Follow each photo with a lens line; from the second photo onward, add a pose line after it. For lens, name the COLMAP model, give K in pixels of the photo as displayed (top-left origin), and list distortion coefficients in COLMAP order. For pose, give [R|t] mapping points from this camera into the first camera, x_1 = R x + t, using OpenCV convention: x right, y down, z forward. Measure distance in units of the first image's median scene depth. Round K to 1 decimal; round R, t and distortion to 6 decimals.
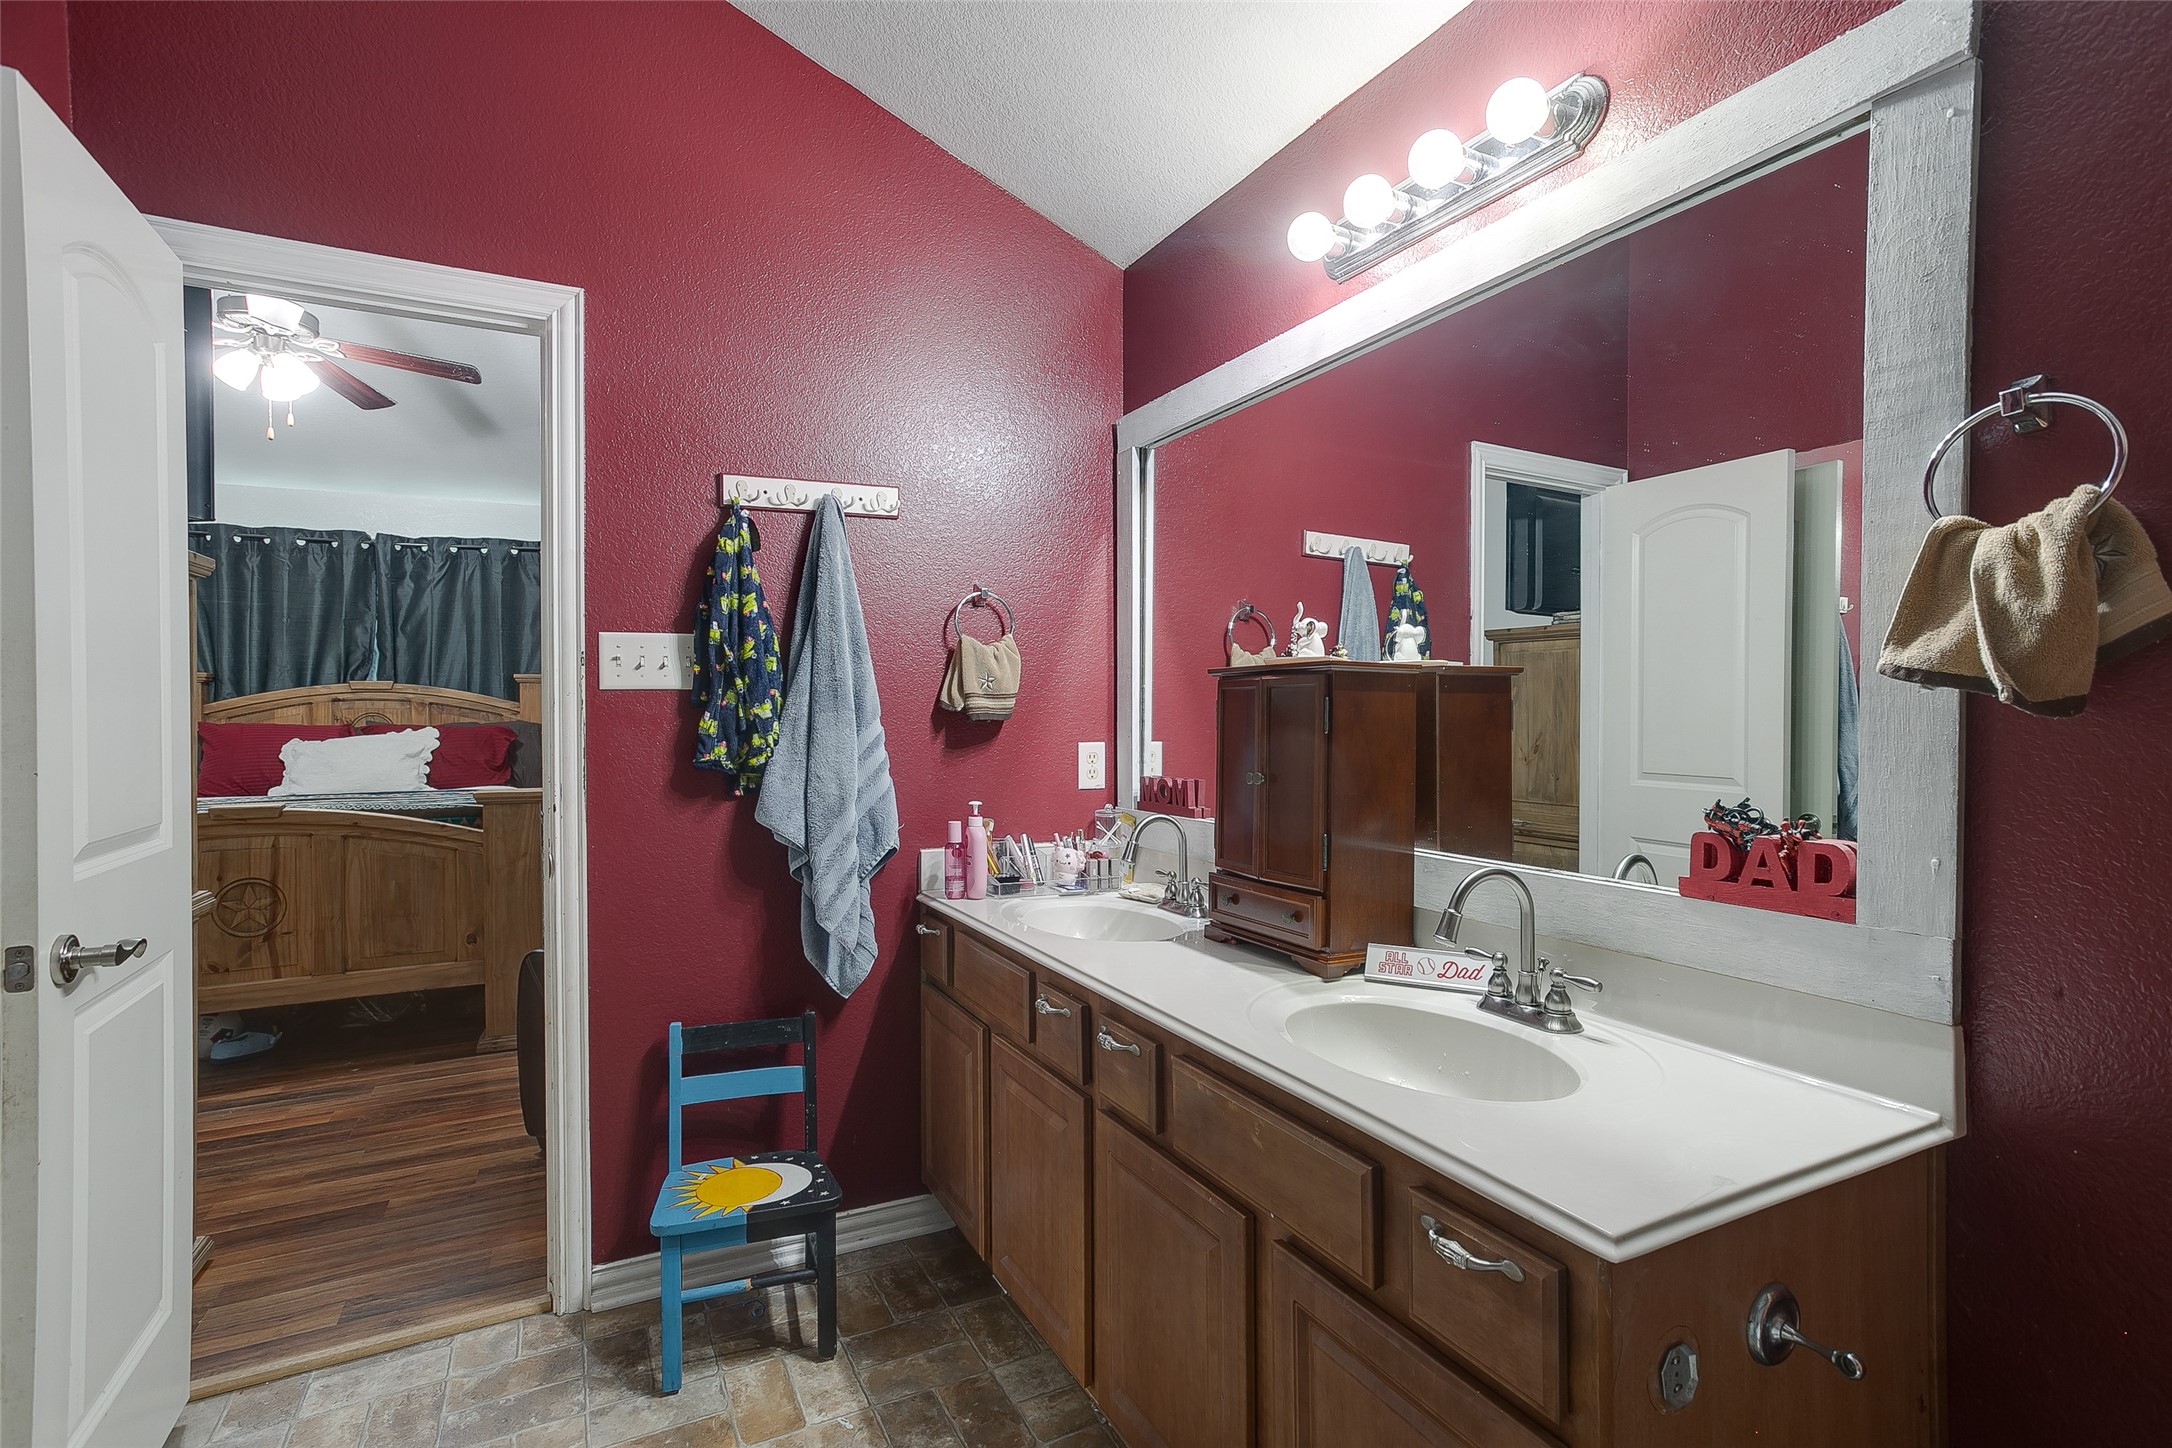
lens RADIAL K [[1046.0, 0, 1085.7], [0, 1046.0, 718.2], [0, 0, 1]] dist [-0.013648, 0.021579]
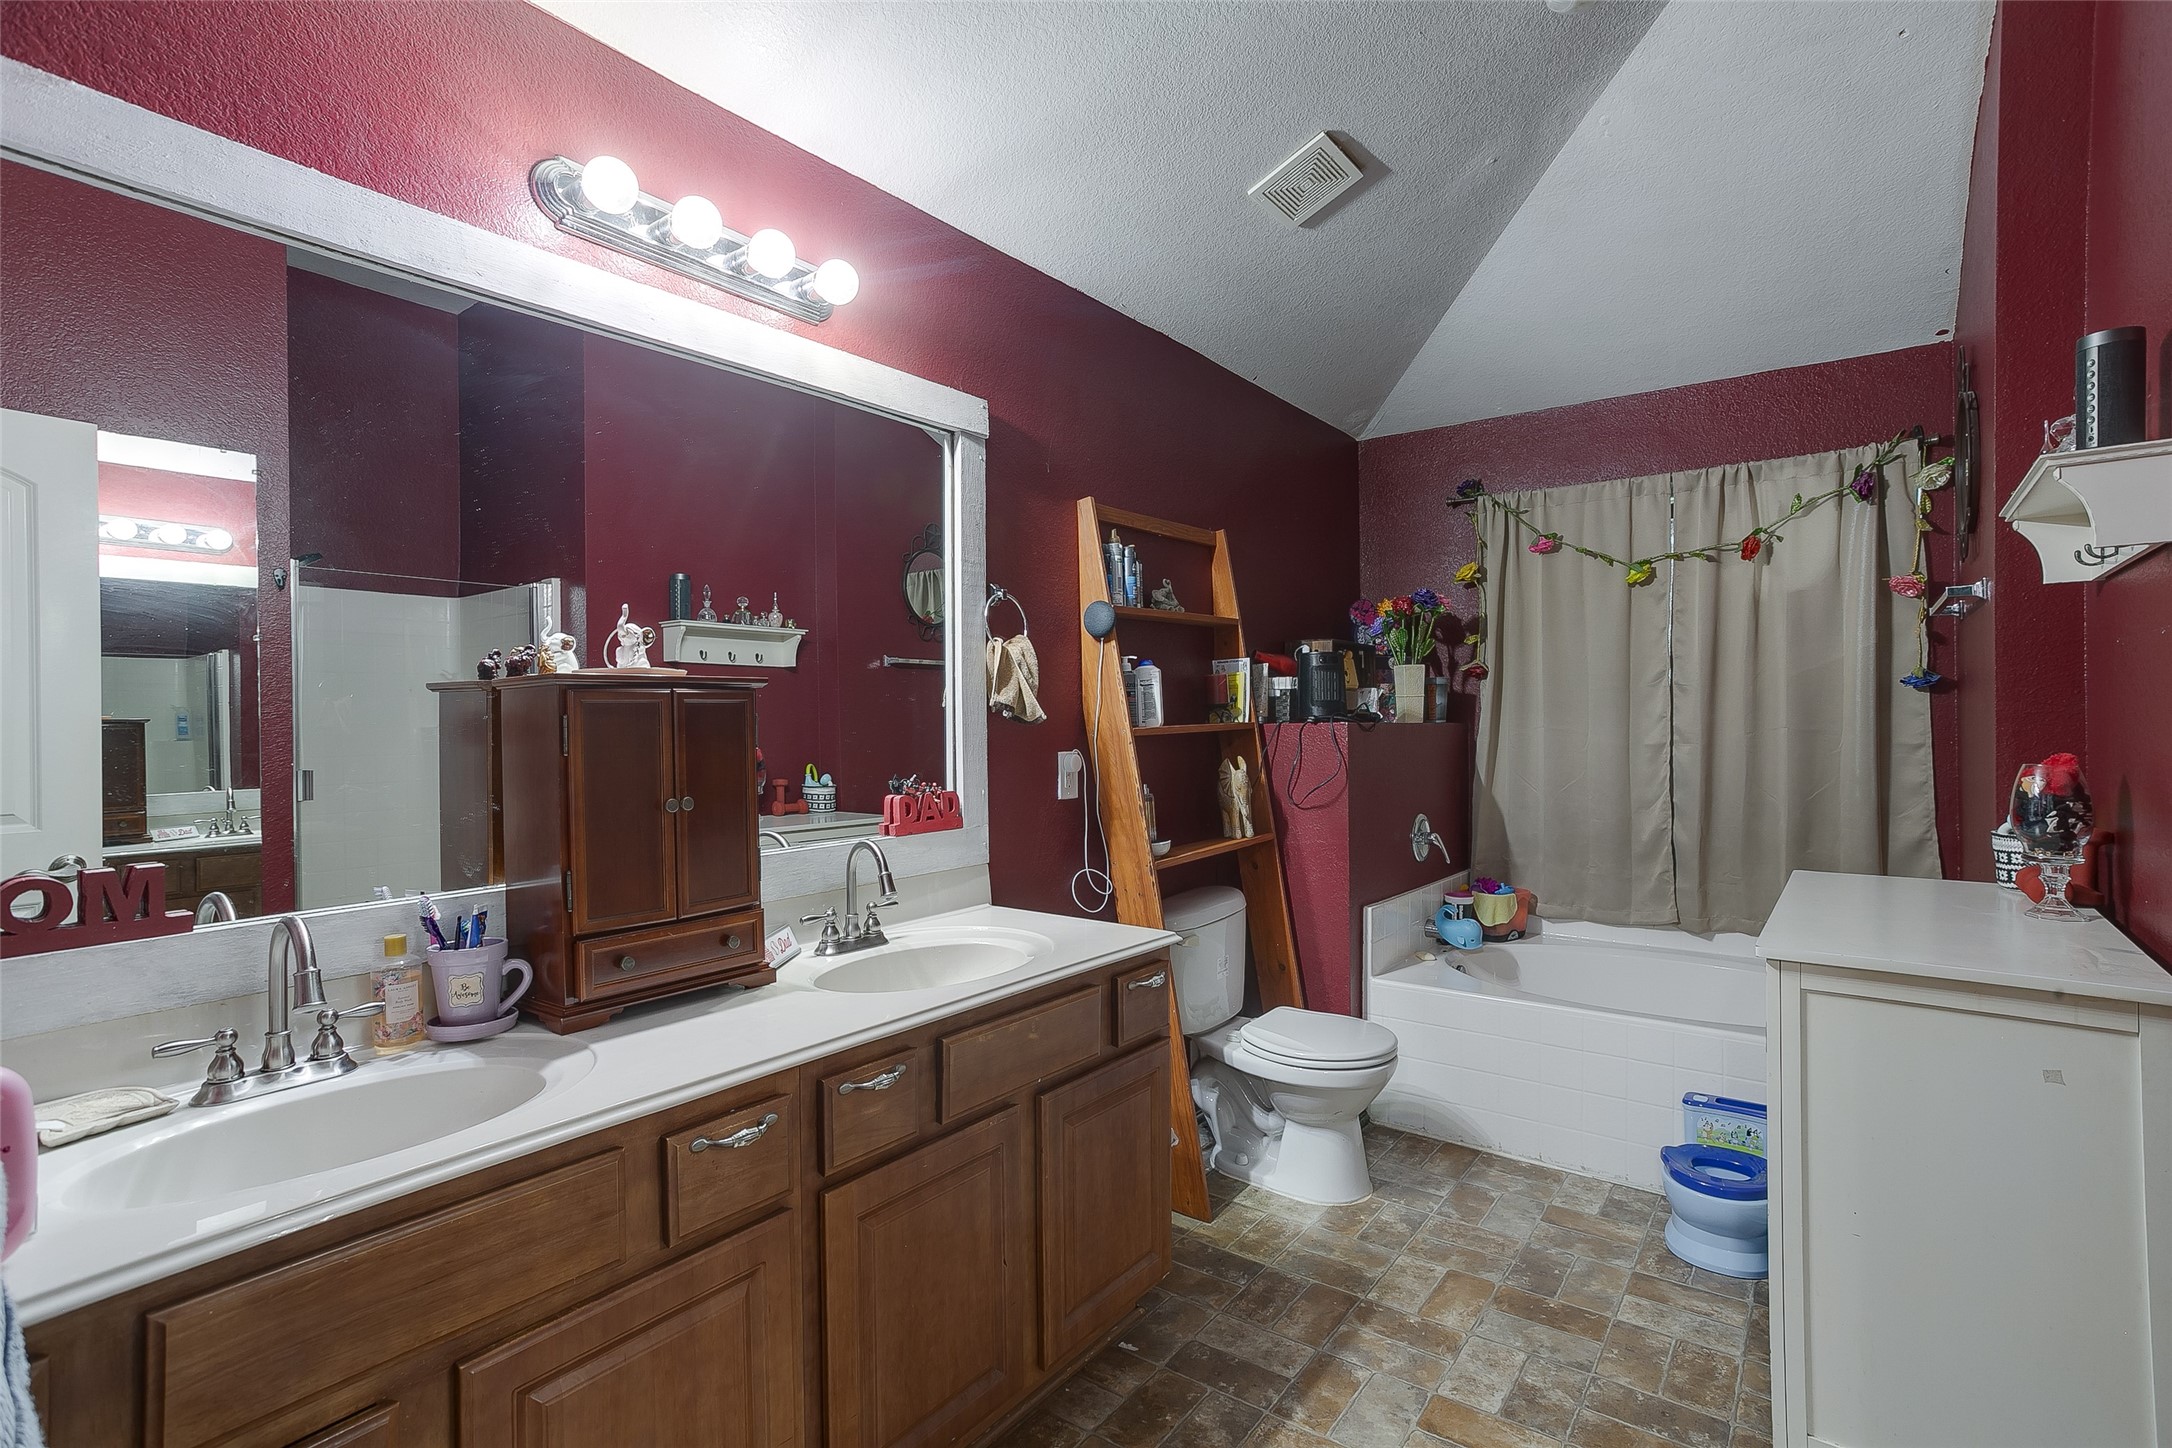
lens RADIAL K [[1046.0, 0, 1091.5], [0, 1046.0, 721.1], [0, 0, 1]] dist [-0.013648, 0.021579]
pose [[-0.448315, -0.002124, 0.893873, -0.829383], [0.010102, 0.999921, 0.007443, -0.017639], [-0.893819, 0.012367, -0.448258, 1.158267]]
